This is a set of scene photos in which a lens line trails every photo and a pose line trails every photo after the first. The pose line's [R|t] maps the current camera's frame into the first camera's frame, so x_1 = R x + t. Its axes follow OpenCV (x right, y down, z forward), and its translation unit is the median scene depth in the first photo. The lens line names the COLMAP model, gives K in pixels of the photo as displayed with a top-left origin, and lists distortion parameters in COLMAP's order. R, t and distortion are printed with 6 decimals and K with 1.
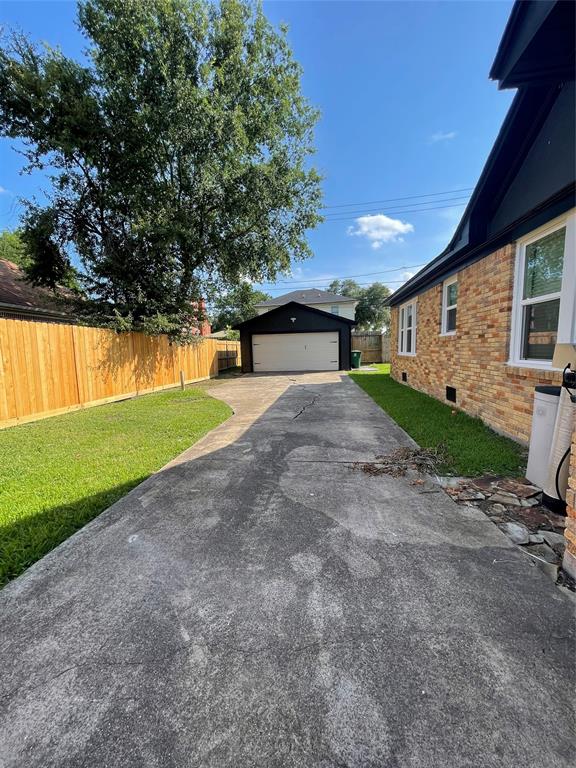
lens RADIAL K [[311.9, 0, 288.0], [0, 311.9, 384.0], [0, 0, 1]] dist [-0.001833, -0.000096]
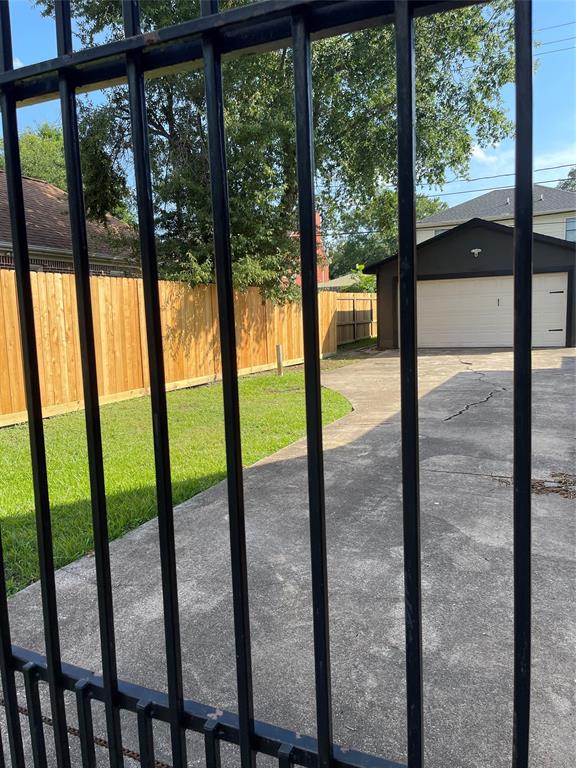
lens RADIAL K [[595.7, 0, 288.0], [0, 595.7, 384.0], [0, 0, 1]] dist [0.051978, -0.000352]
pose [[0.952072, 0.032323, -0.304160, 0.052434], [-0.026383, 0.999373, 0.023620, 0.010162], [0.304733, -0.014463, 0.952328, -0.163916]]
